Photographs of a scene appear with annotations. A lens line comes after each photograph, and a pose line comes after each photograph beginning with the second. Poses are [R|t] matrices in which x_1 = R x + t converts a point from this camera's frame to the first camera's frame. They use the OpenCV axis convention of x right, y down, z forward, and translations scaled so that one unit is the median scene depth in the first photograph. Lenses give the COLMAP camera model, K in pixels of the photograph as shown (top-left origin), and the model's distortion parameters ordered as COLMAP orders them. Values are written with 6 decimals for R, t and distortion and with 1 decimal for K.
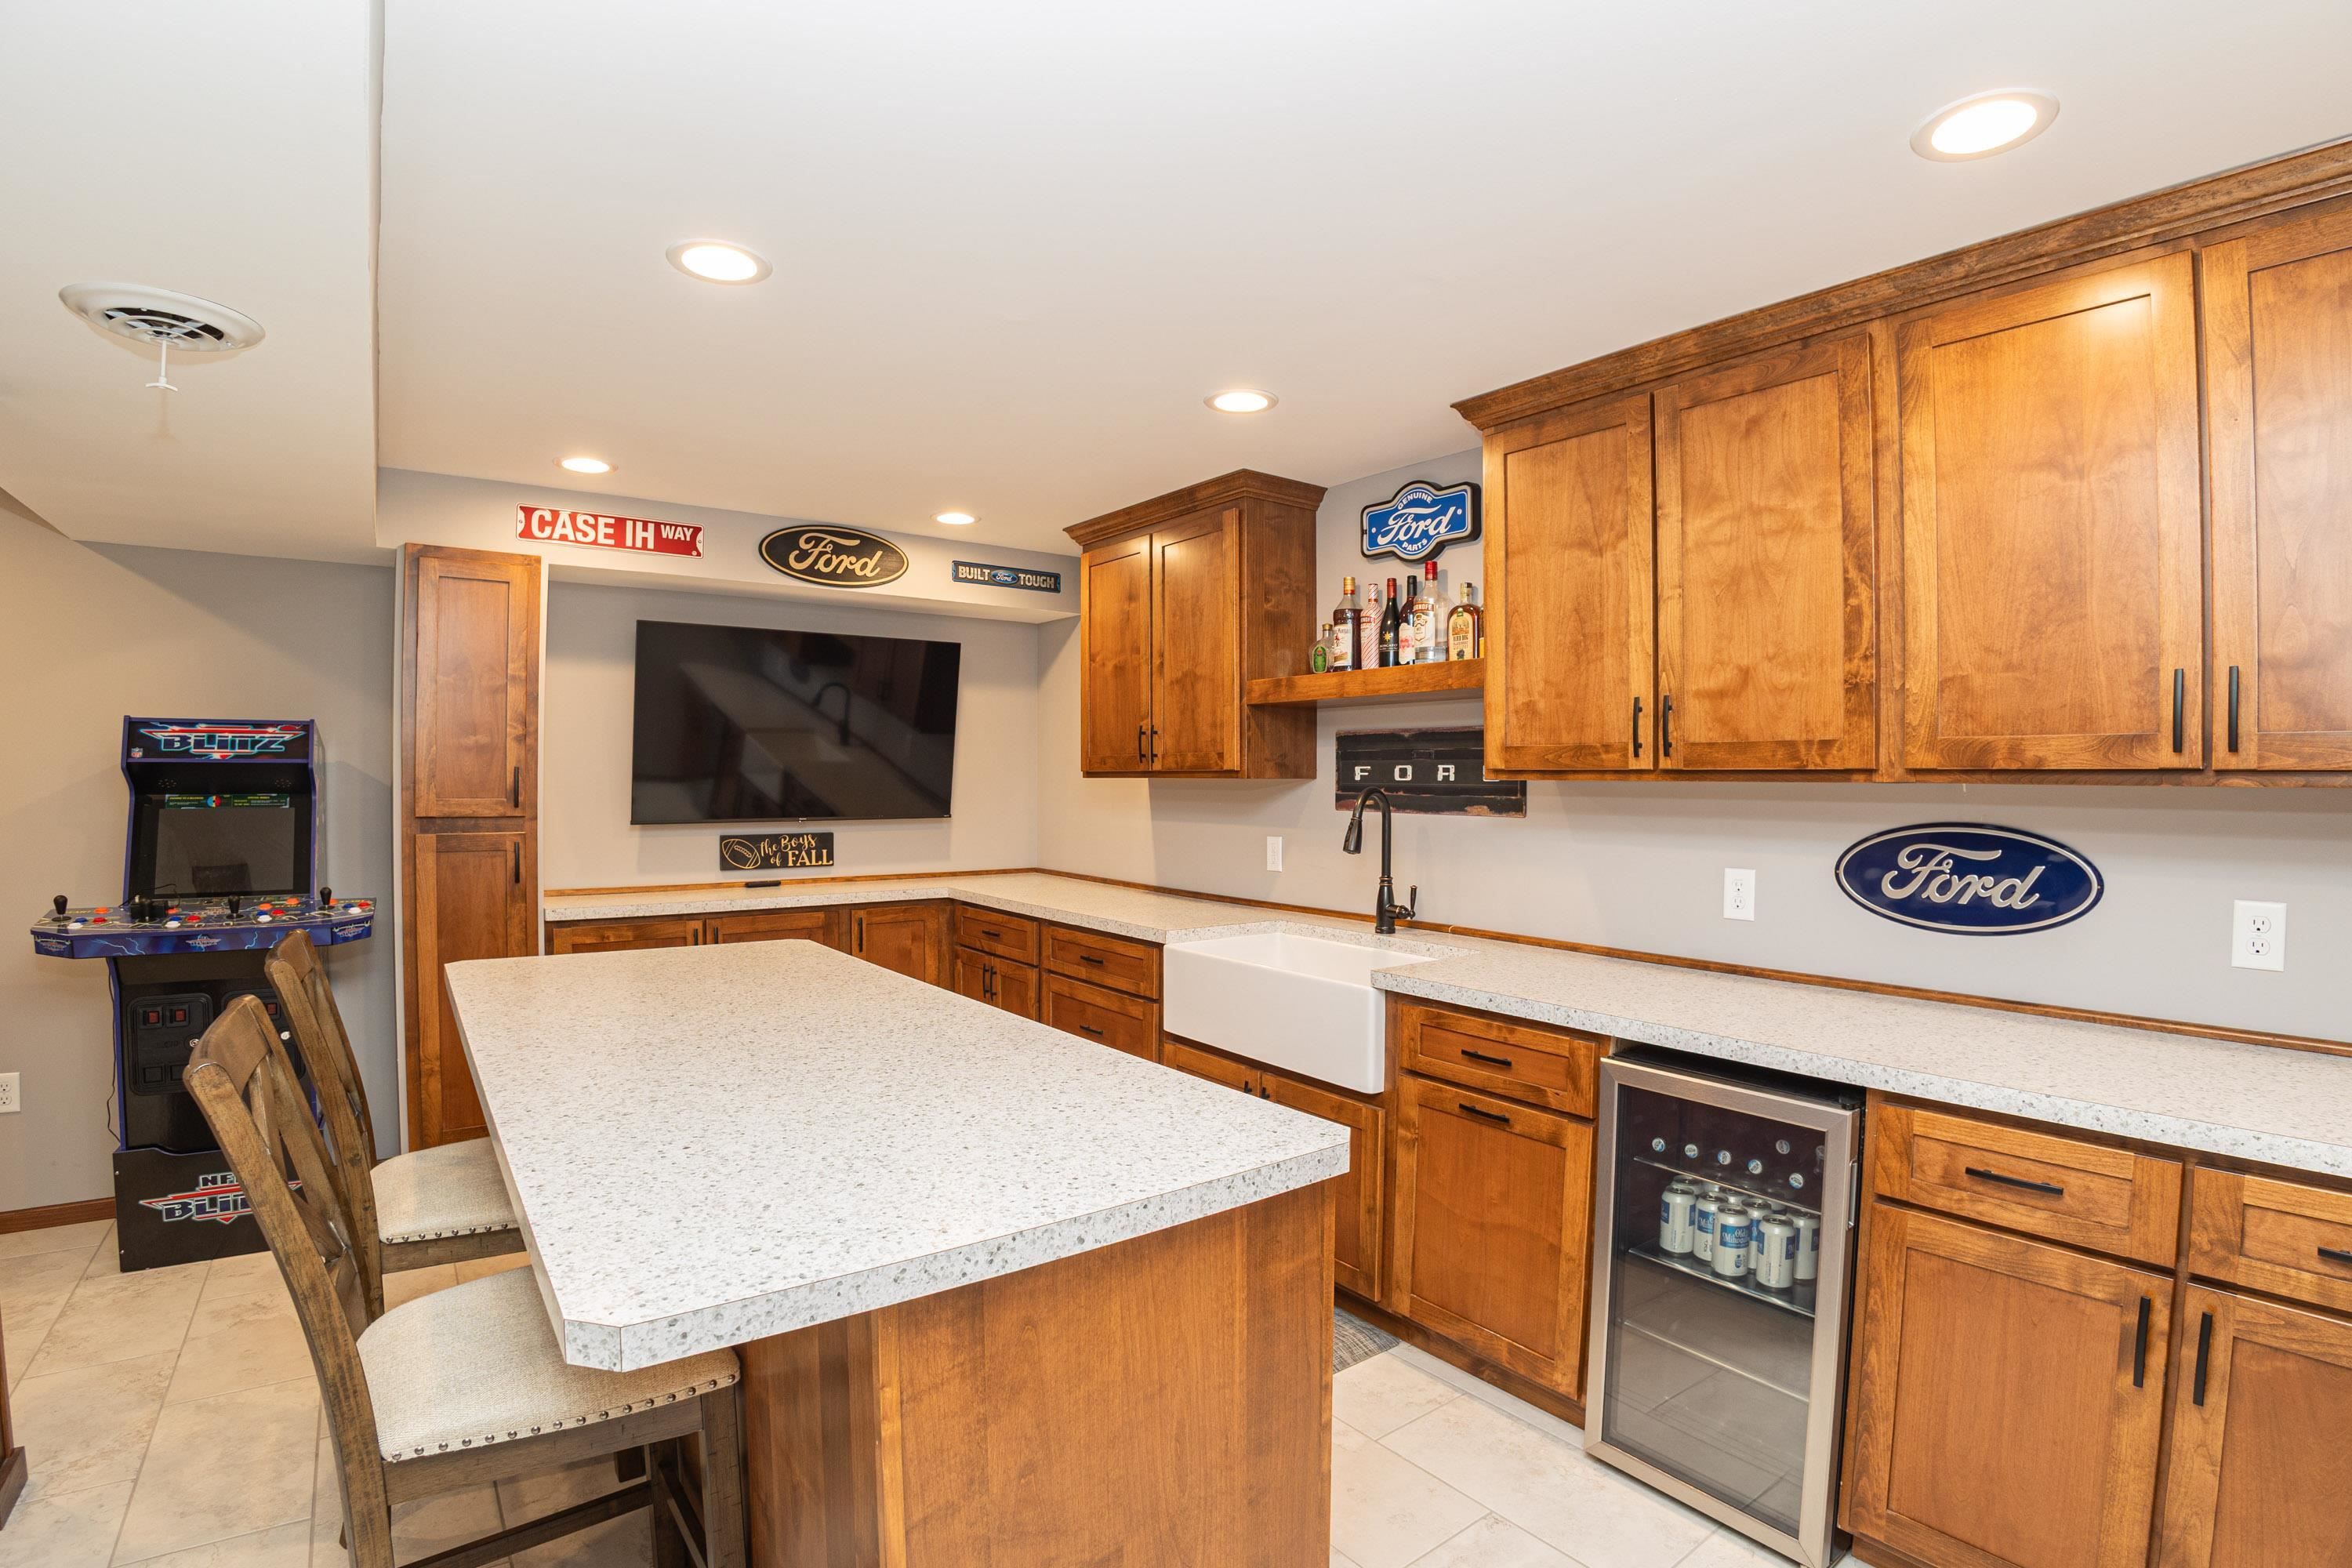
lens RADIAL K [[1096.6, 0, 1184.2], [0, 1096.6, 770.5], [0, 0, 1]] dist [-0.065350, 0.005941]
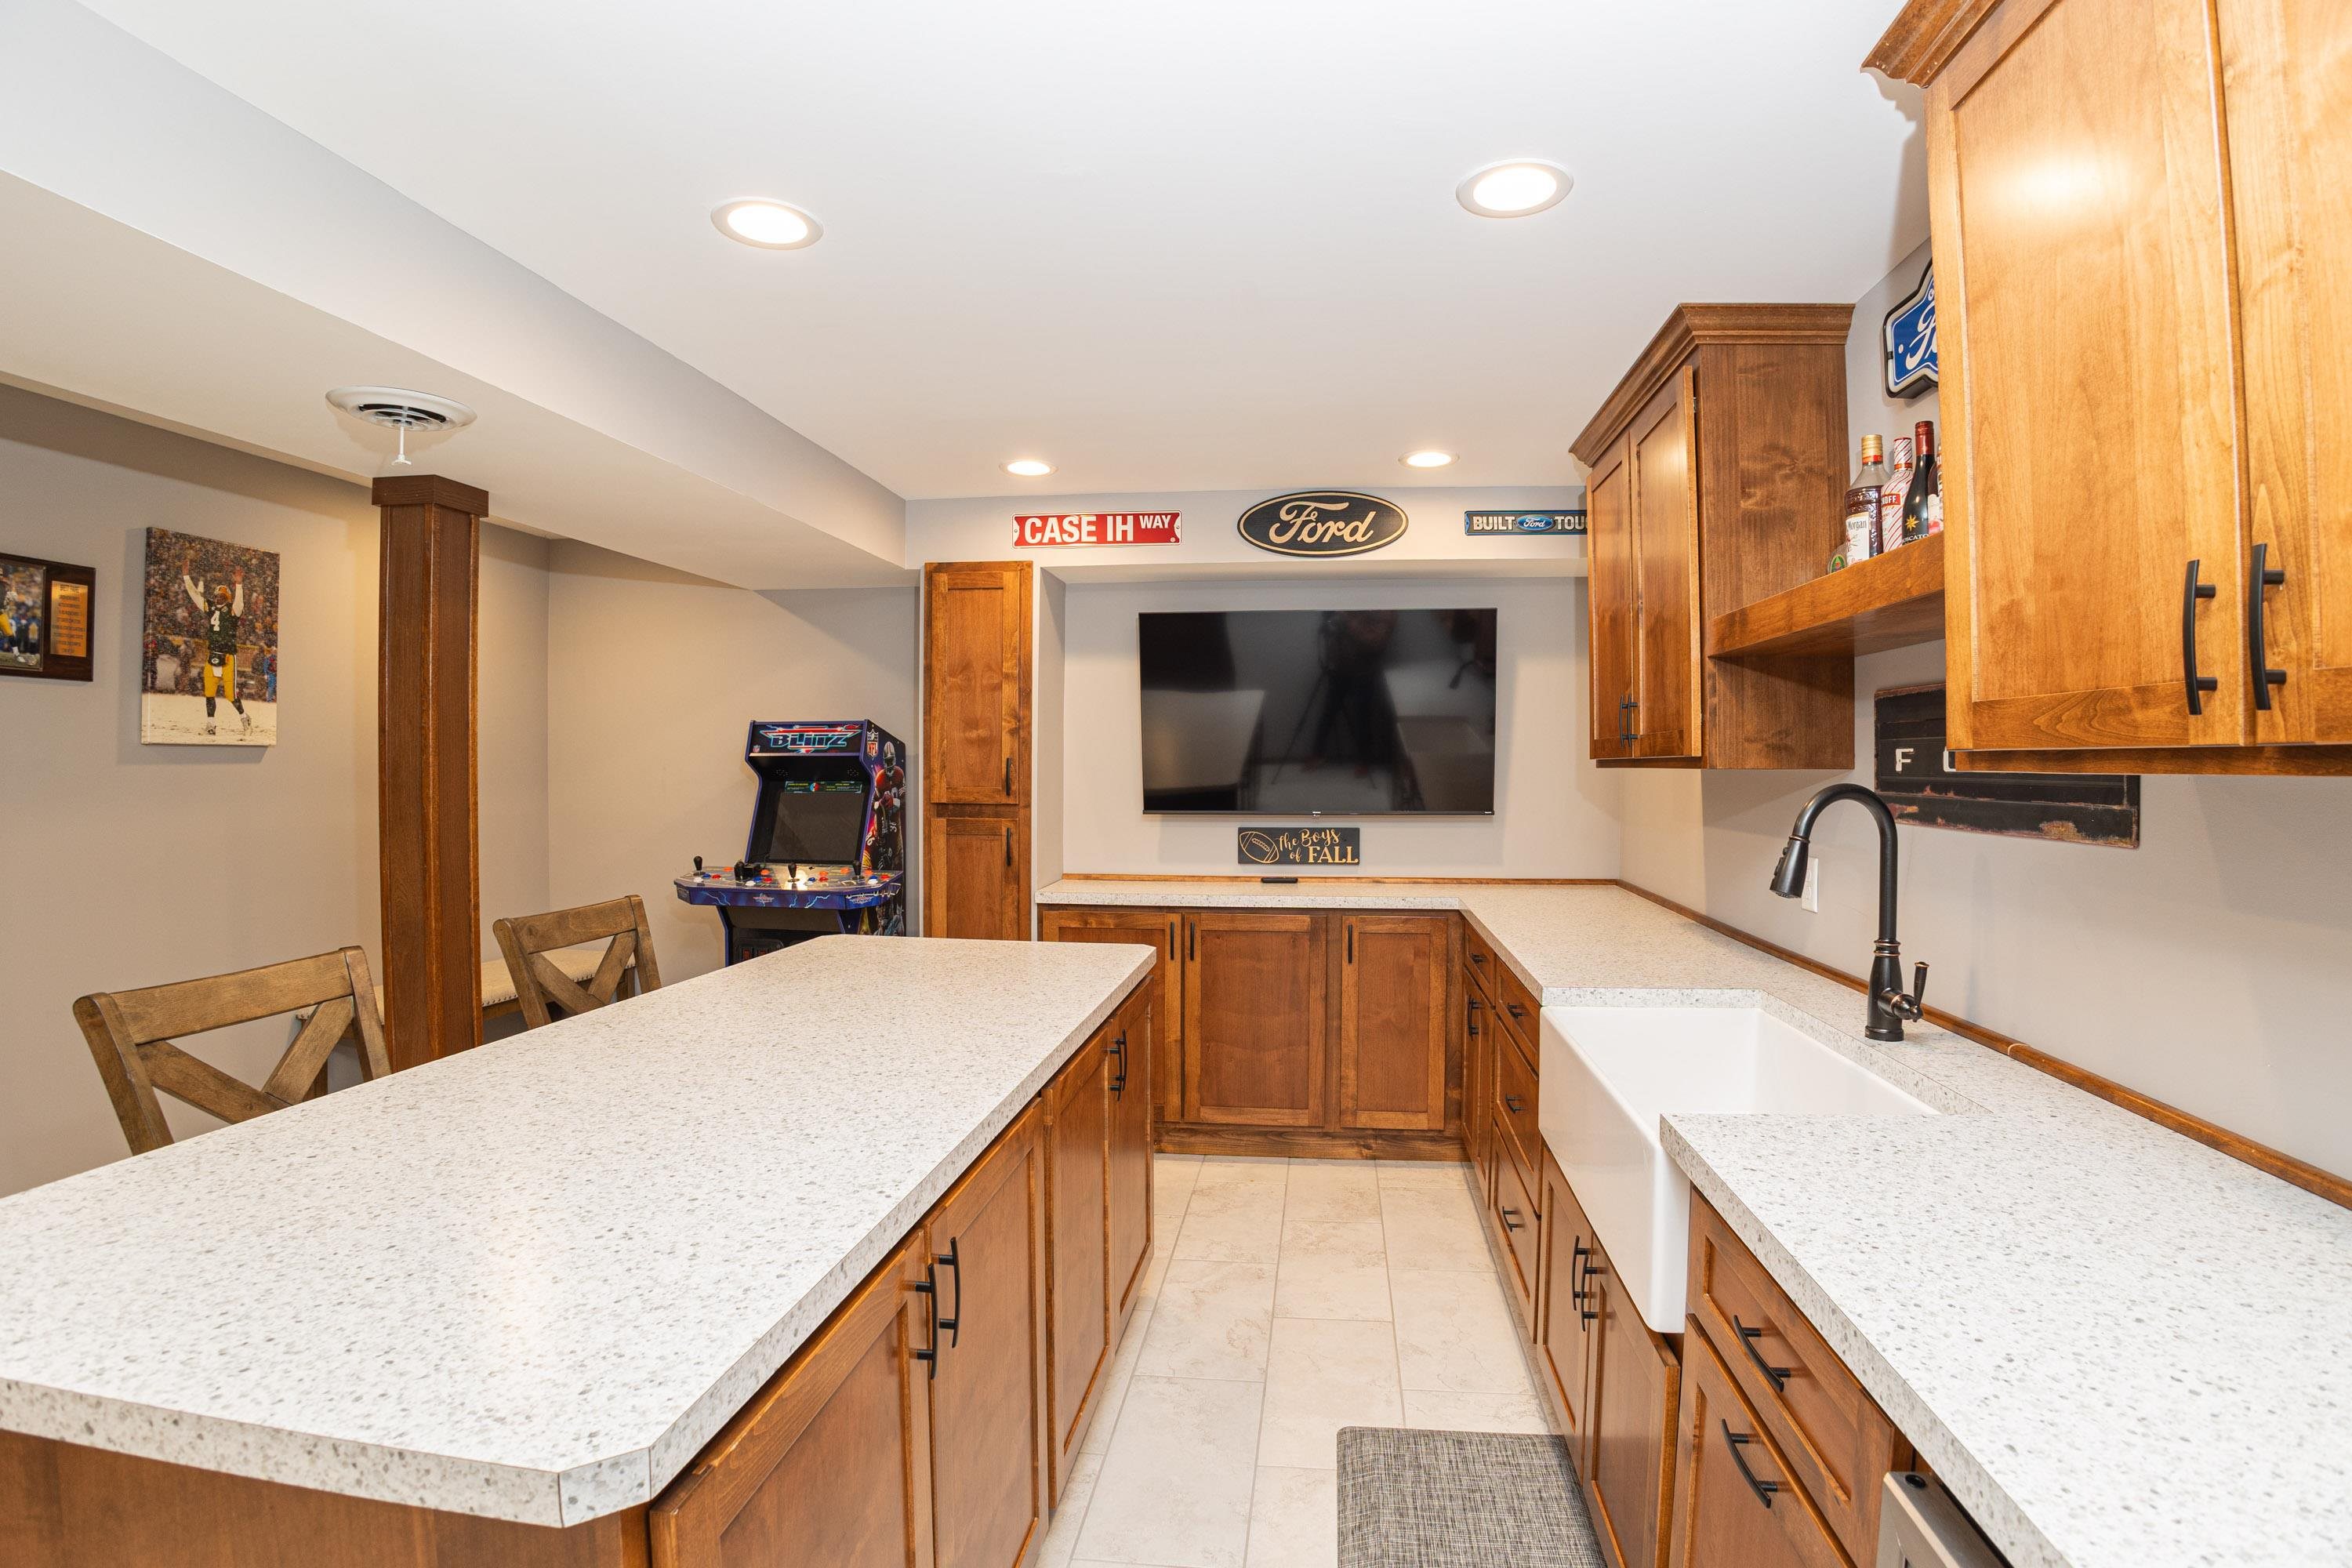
lens RADIAL K [[1096.6, 0, 1173.4], [0, 1096.6, 776.9], [0, 0, 1]] dist [-0.065350, 0.005941]
pose [[0.742931, 0.005370, -0.669347, 0.240992], [0.003574, 0.999922, 0.011989, 0.002898], [0.669359, -0.011300, 0.742853, 0.289098]]
